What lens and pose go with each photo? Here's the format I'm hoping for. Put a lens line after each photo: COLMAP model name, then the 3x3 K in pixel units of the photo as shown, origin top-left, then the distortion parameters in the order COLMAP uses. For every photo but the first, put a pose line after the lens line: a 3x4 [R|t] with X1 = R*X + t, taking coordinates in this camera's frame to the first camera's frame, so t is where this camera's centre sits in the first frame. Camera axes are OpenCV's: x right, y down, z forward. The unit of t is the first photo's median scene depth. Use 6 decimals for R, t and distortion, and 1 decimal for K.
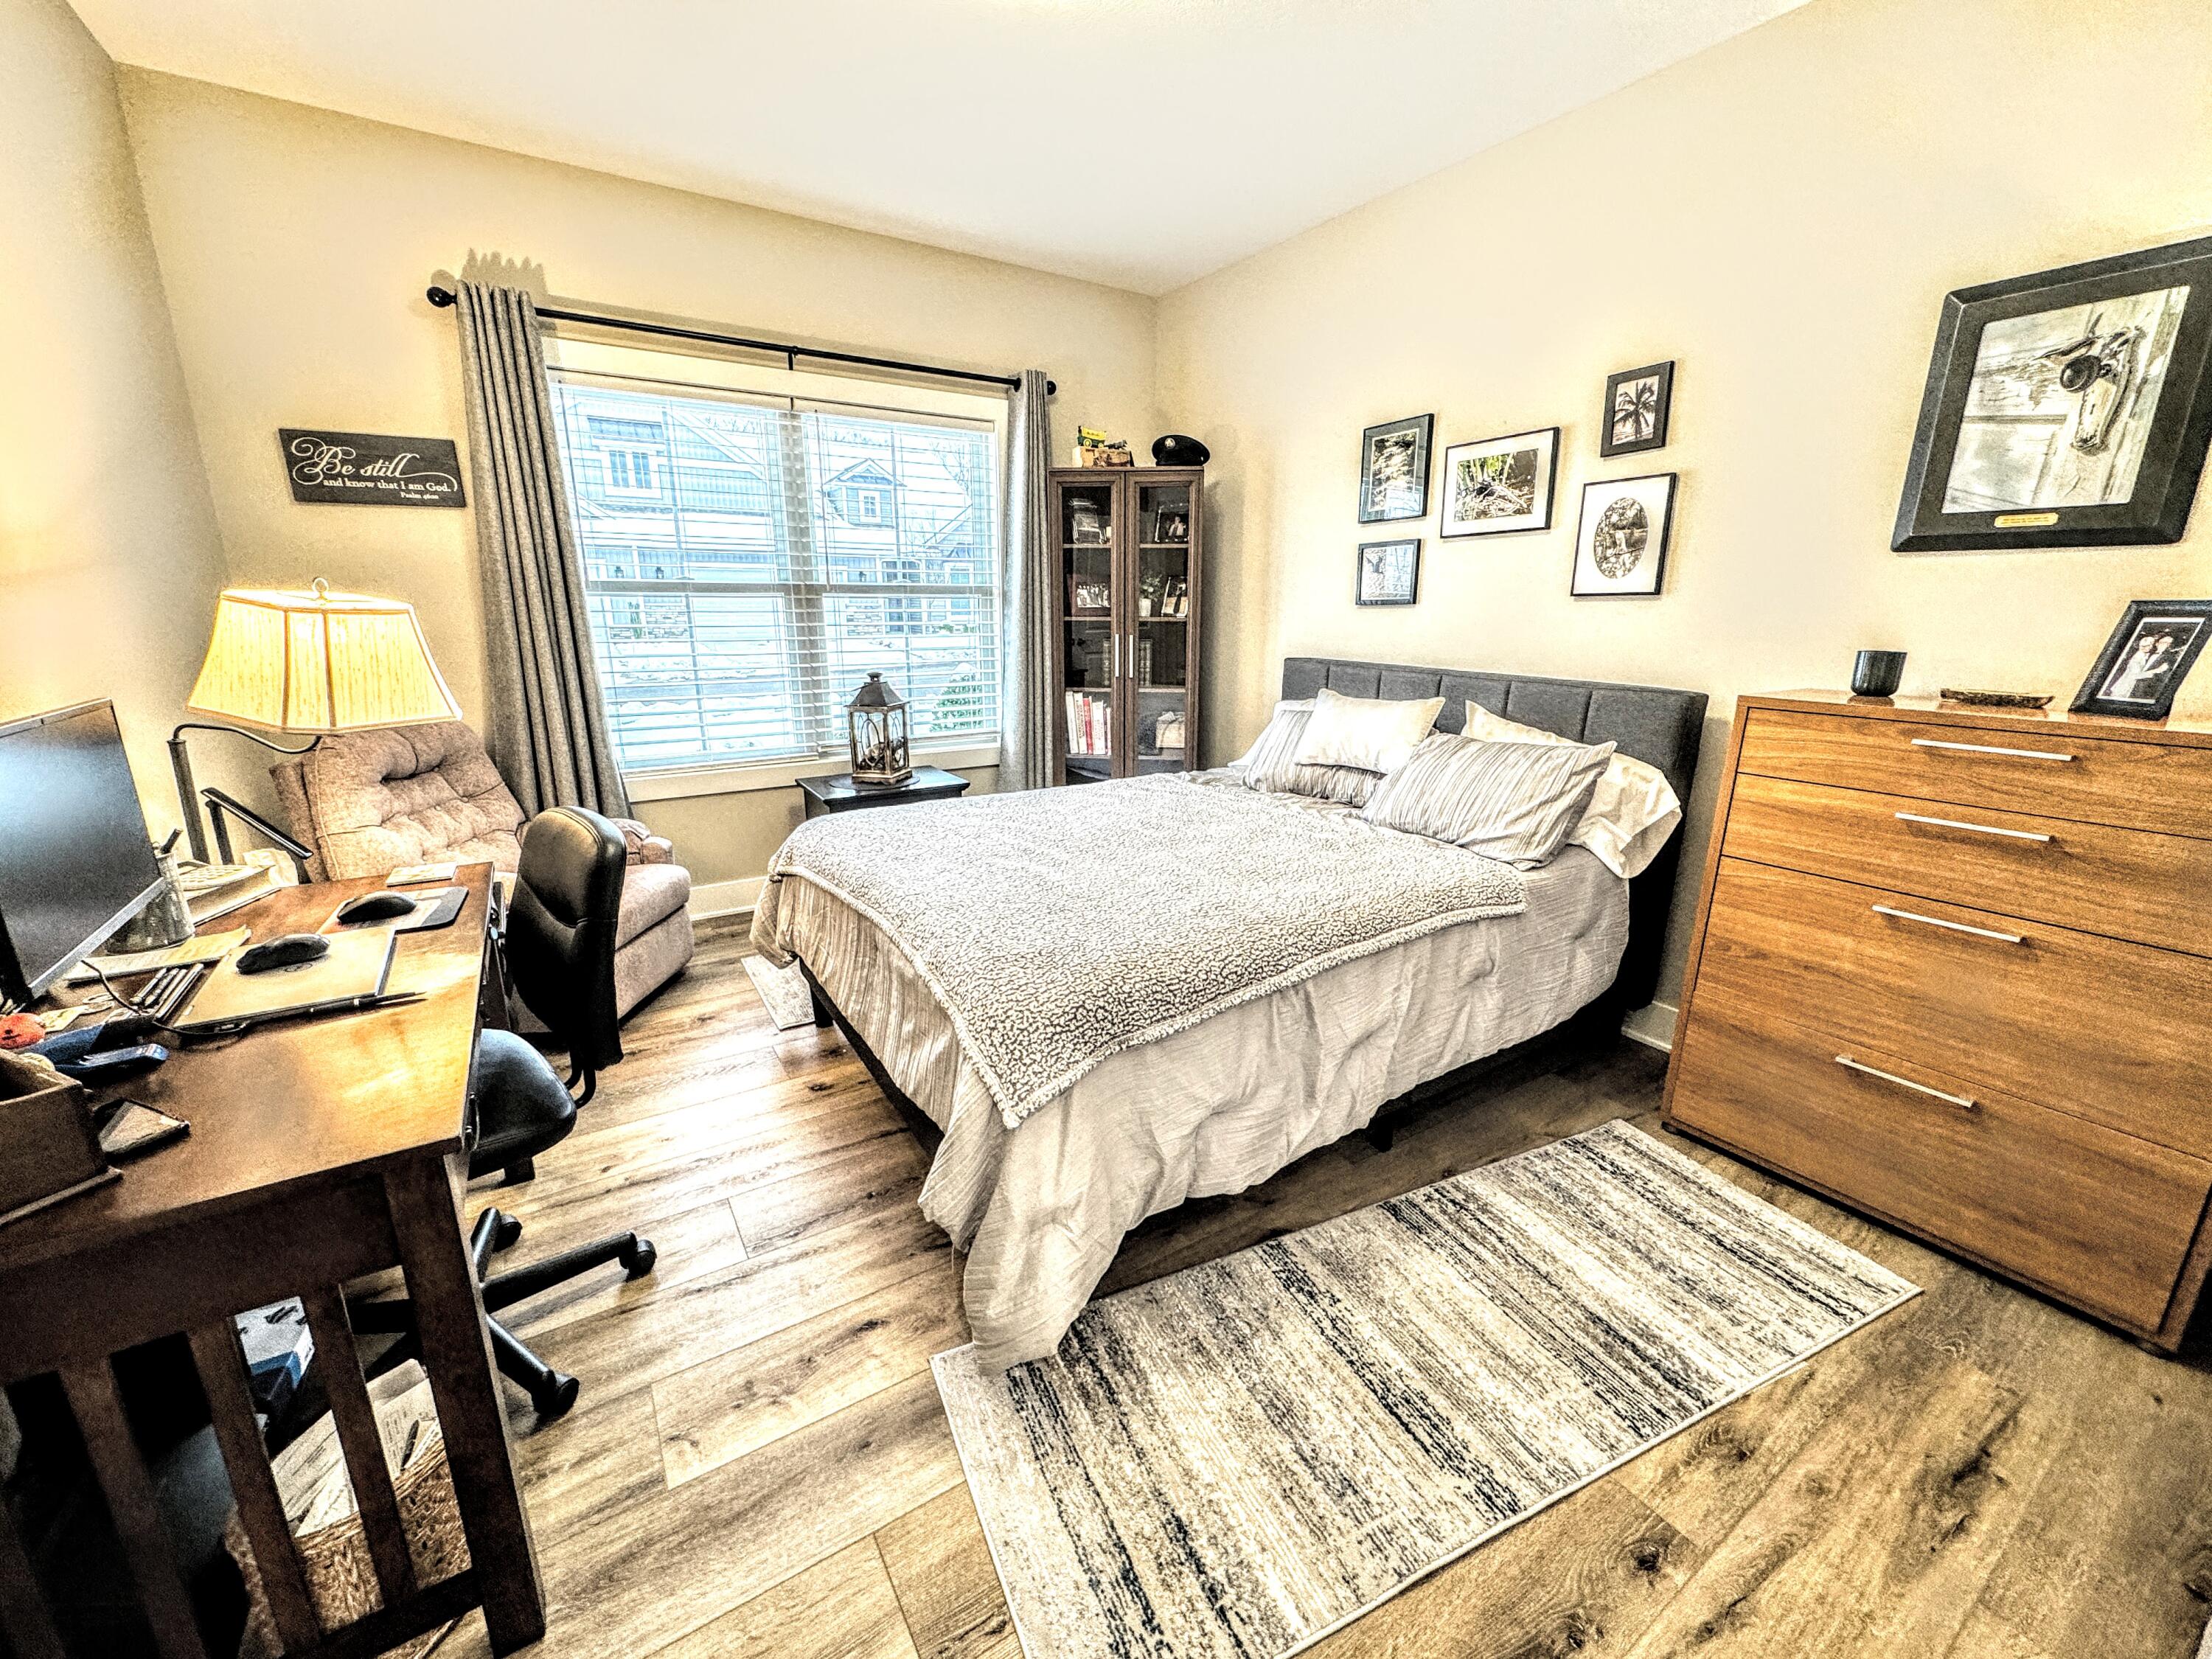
lens RADIAL K [[881.8, 0, 1102.8], [0, 881.8, 824.4], [0, 0, 1]] dist [-0.000243, 0.000053]
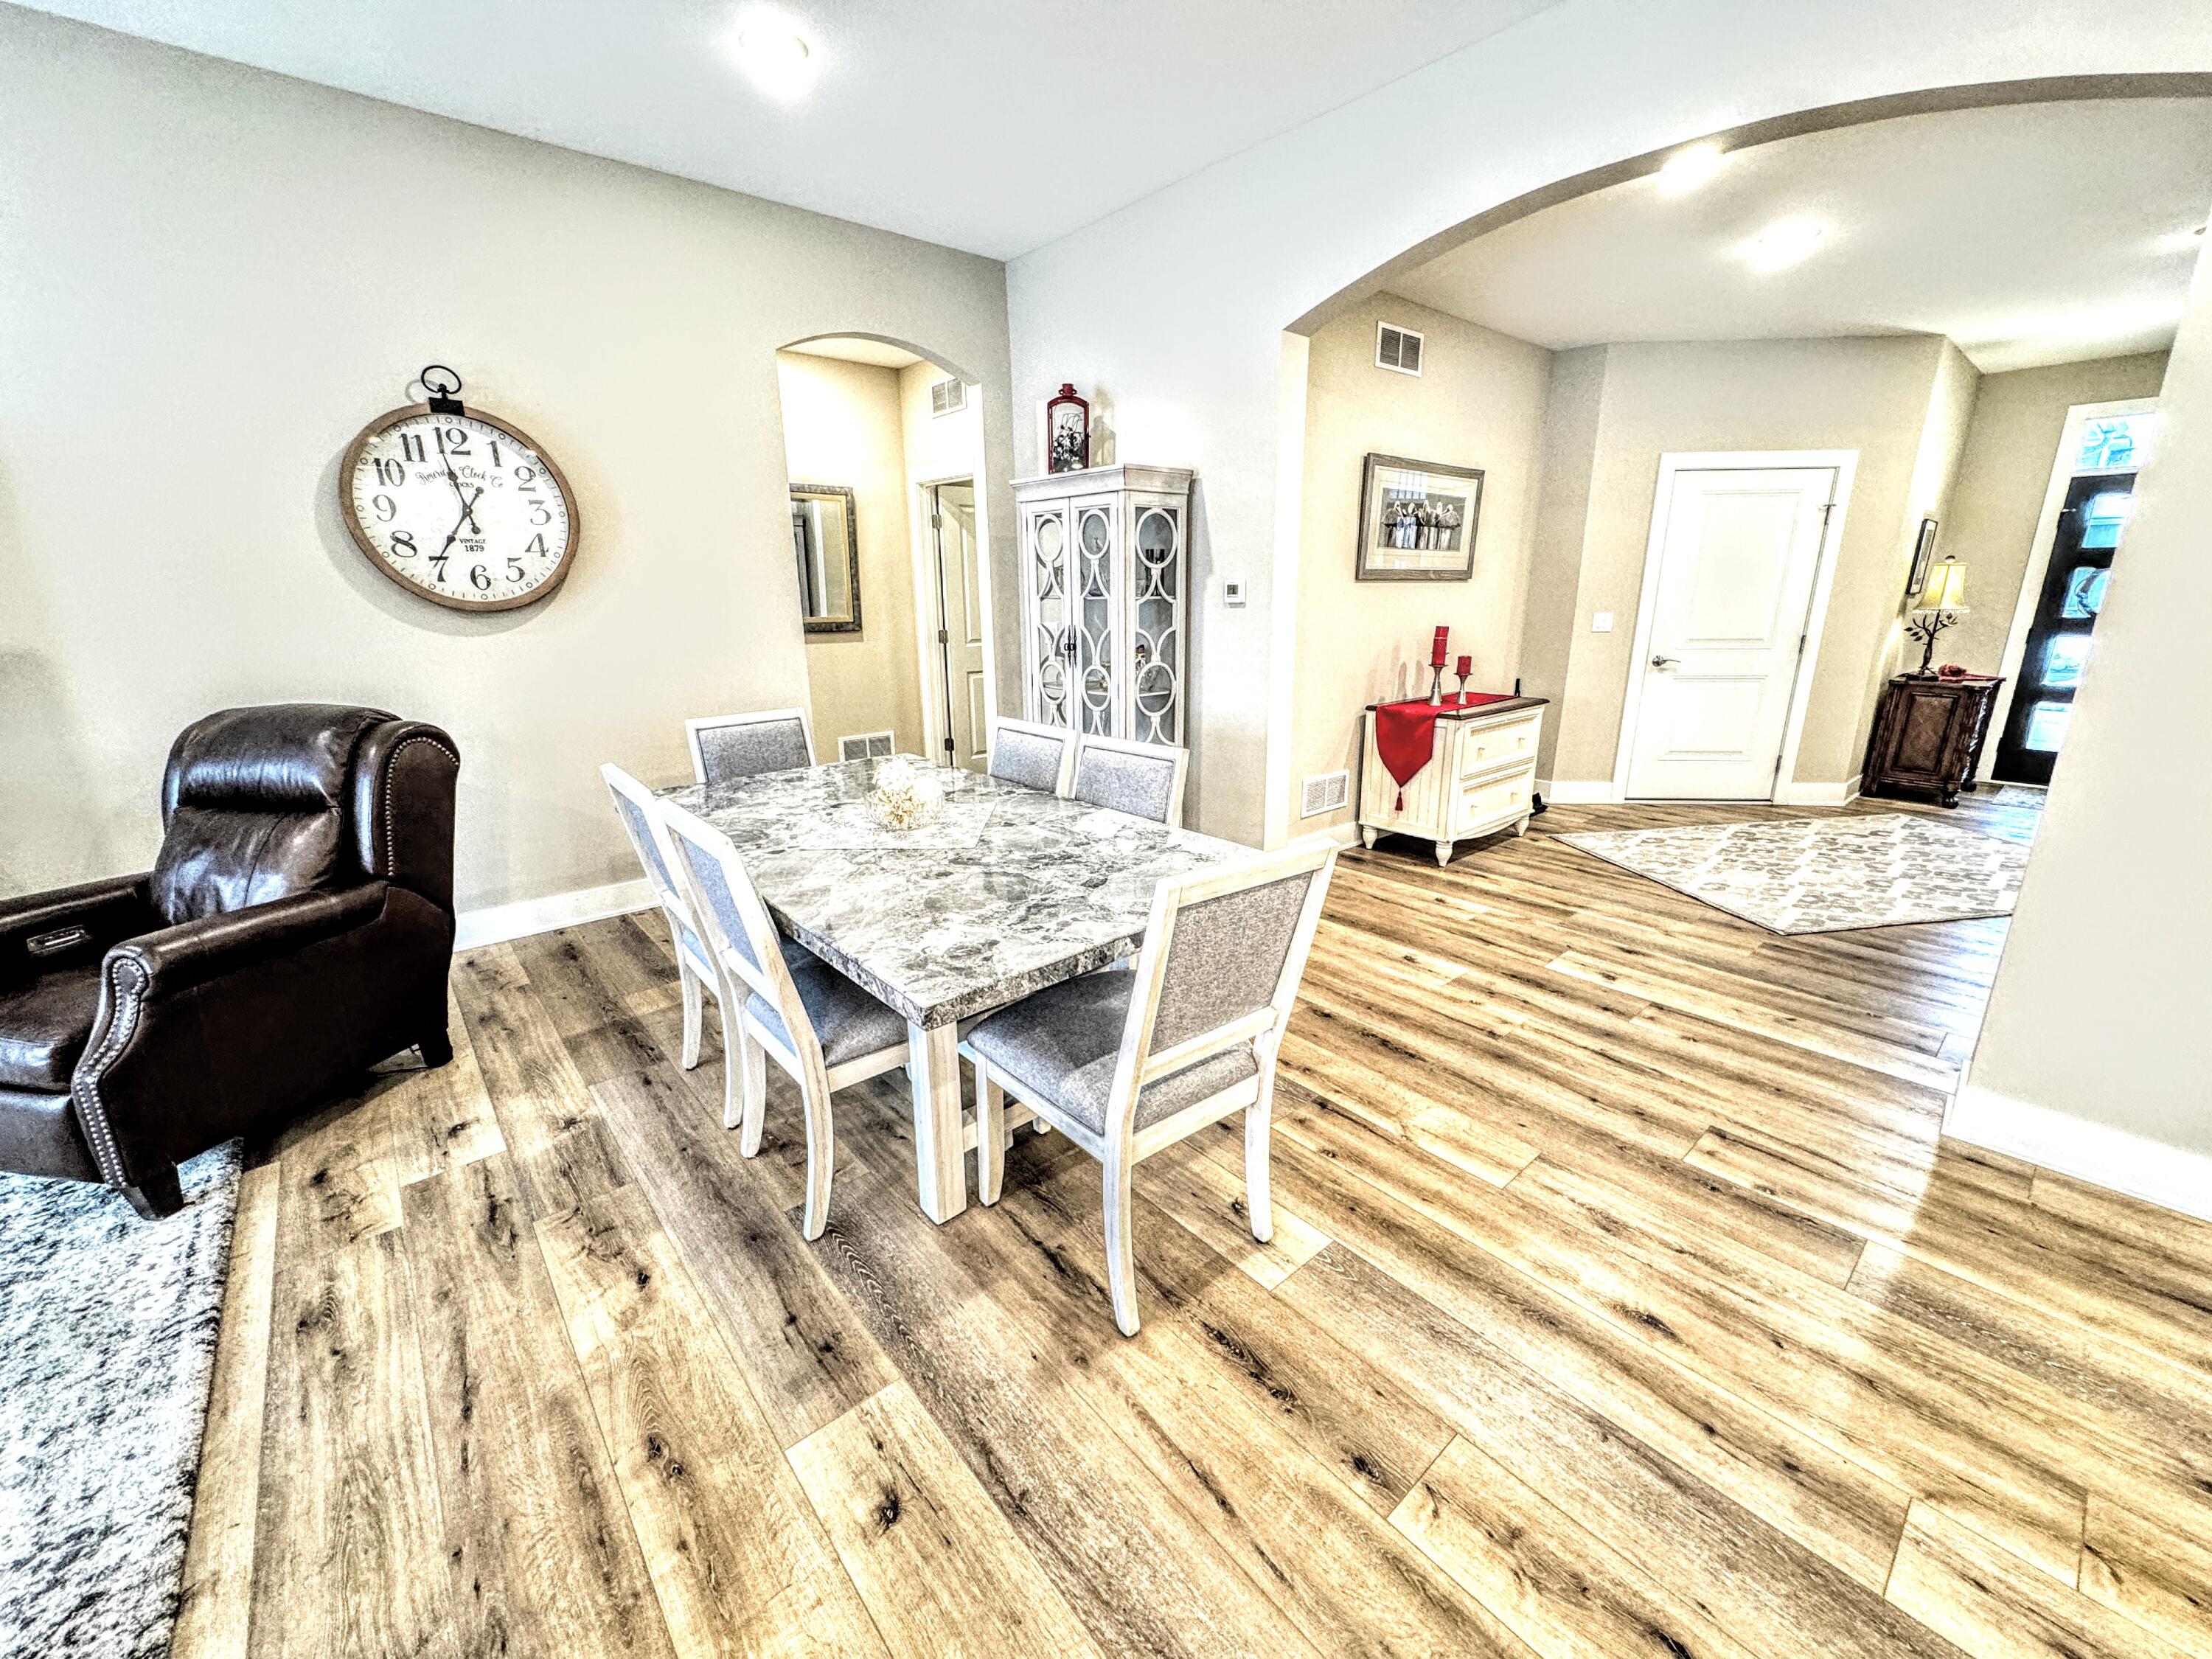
lens RADIAL K [[881.8, 0, 1110.7], [0, 881.8, 826.1], [0, 0, 1]] dist [-0.000243, 0.000053]
pose [[-0.150349, -0.267123, 0.951861, -0.428884], [0.254149, 0.920005, 0.298327, -0.049727], [-0.955407, 0.286768, -0.070433, -0.085448]]
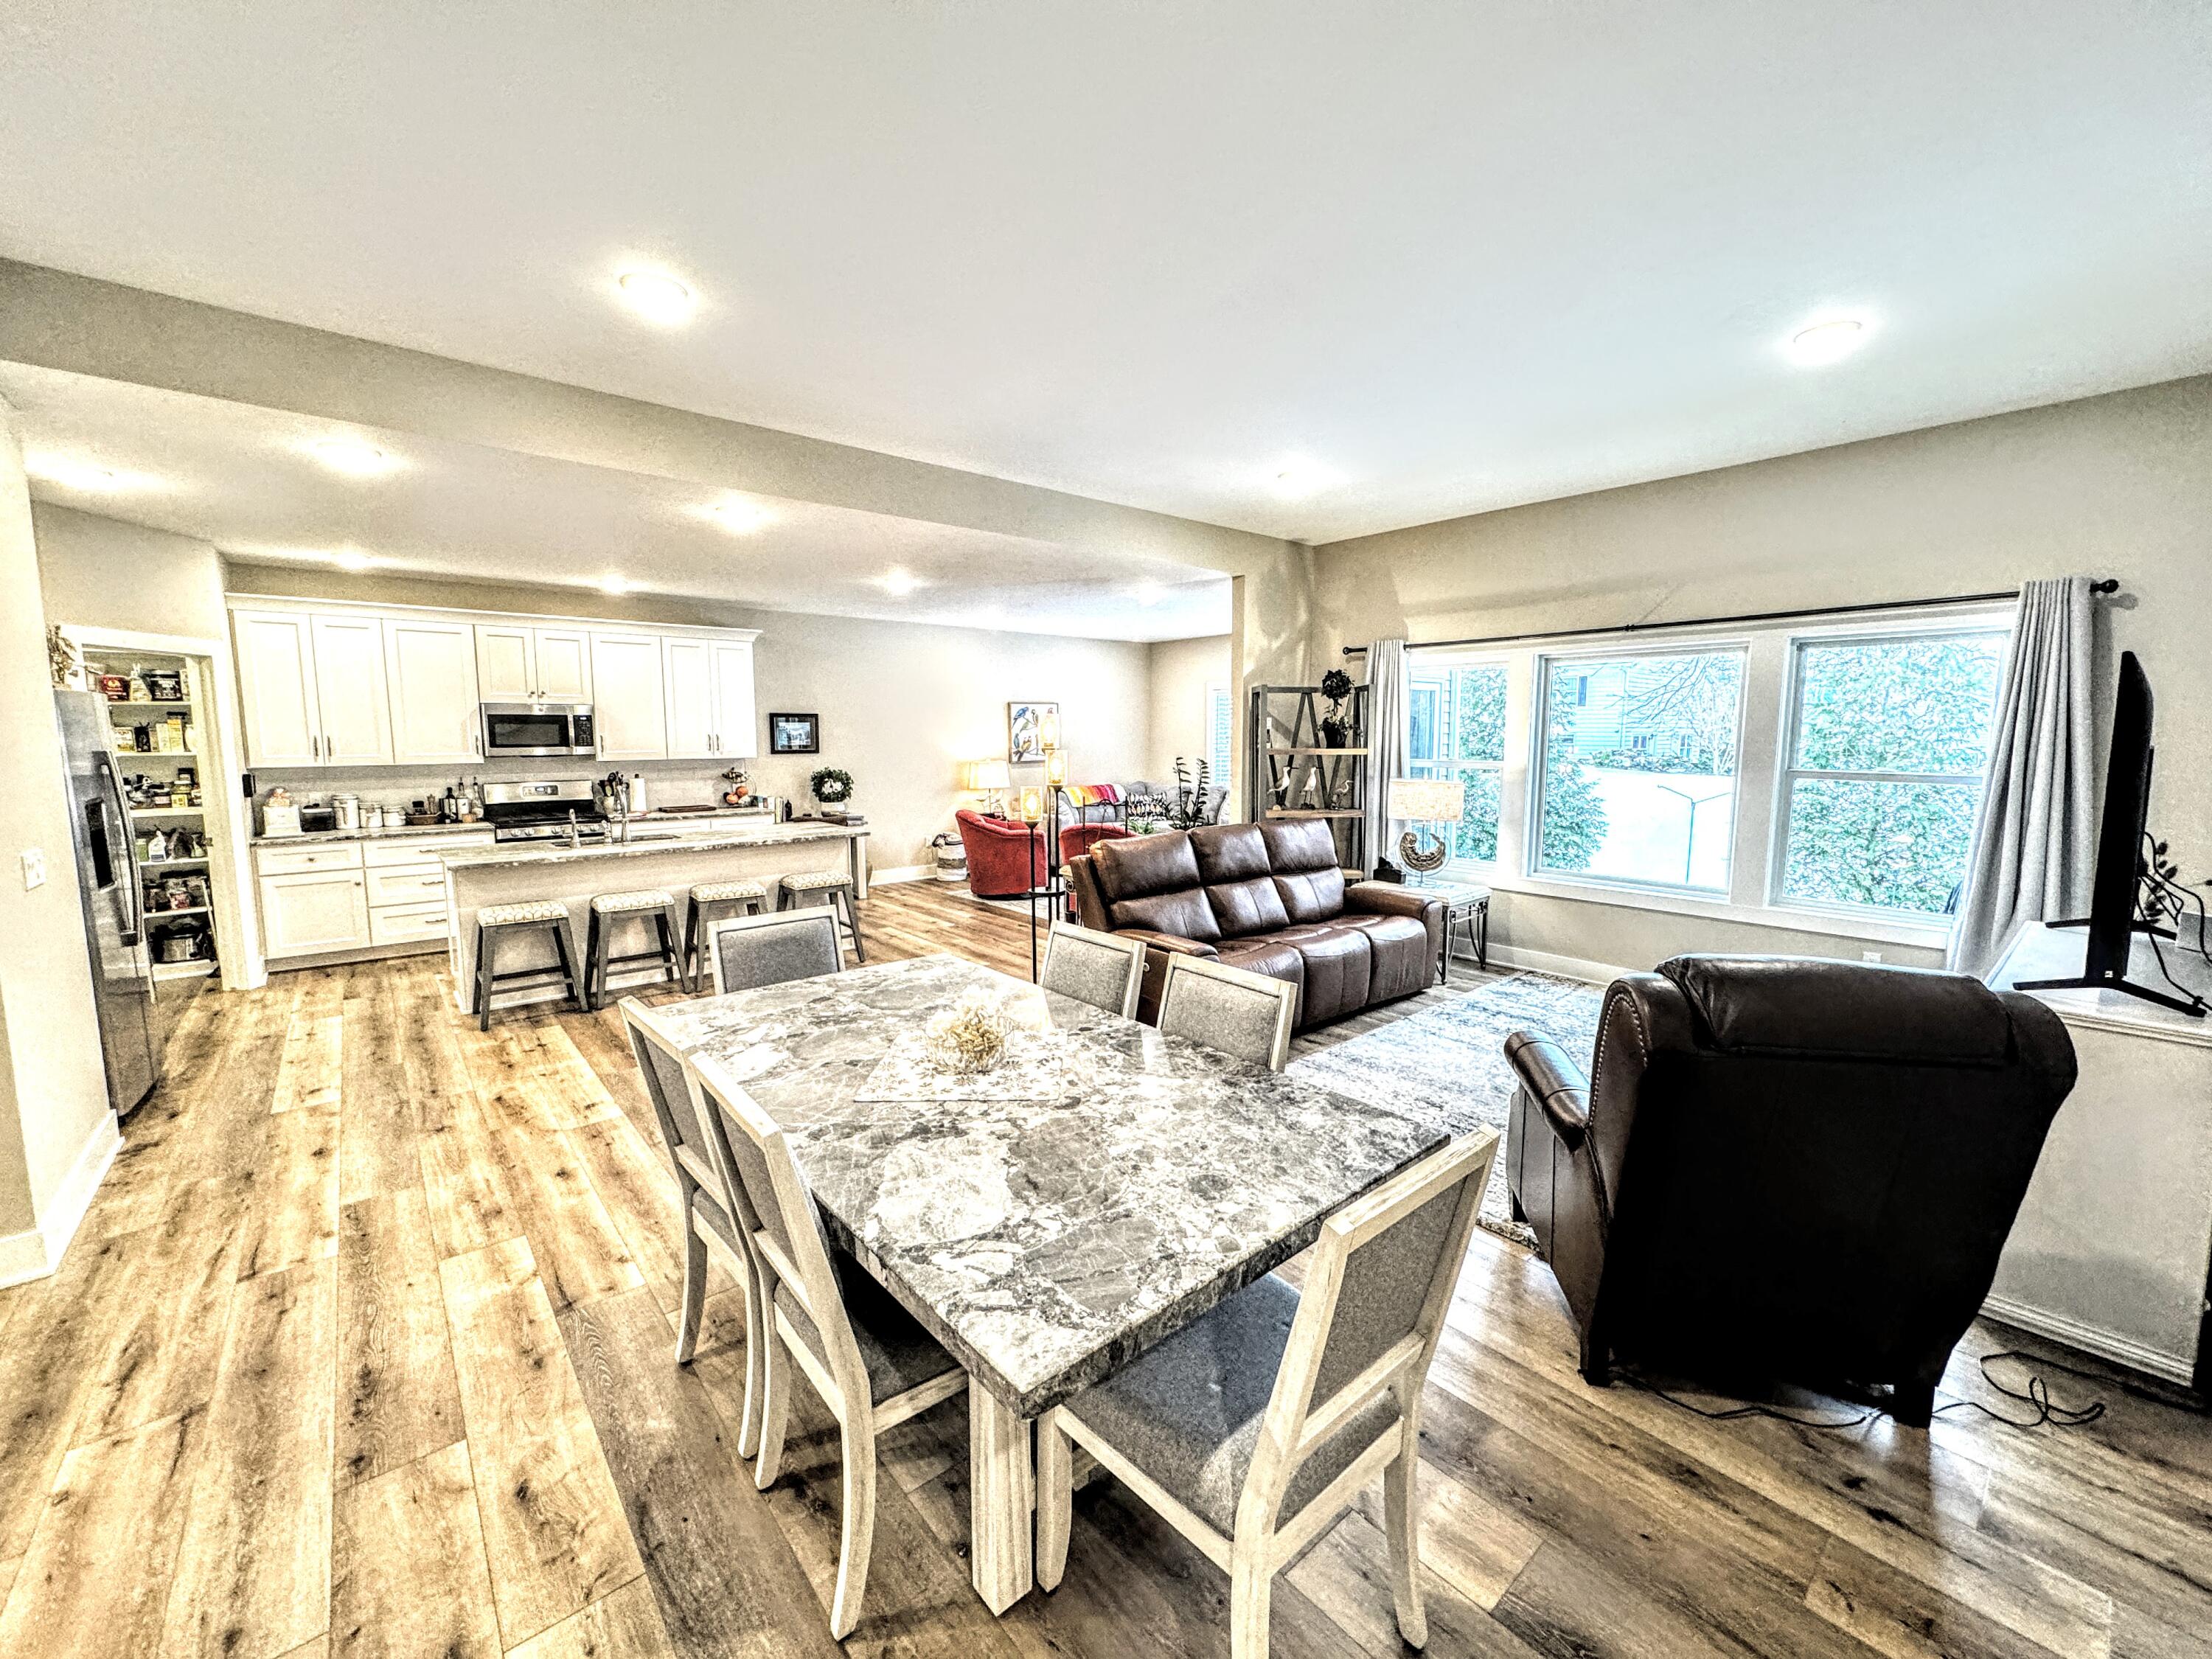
lens RADIAL K [[881.8, 0, 1110.3], [0, 881.8, 829.1], [0, 0, 1]] dist [-0.000243, 0.000053]
pose [[0.145772, 0.105699, -0.983656, 2.857999], [-0.243533, 0.967515, 0.067874, -0.190245], [0.958876, 0.229658, 0.166777, 0.065770]]
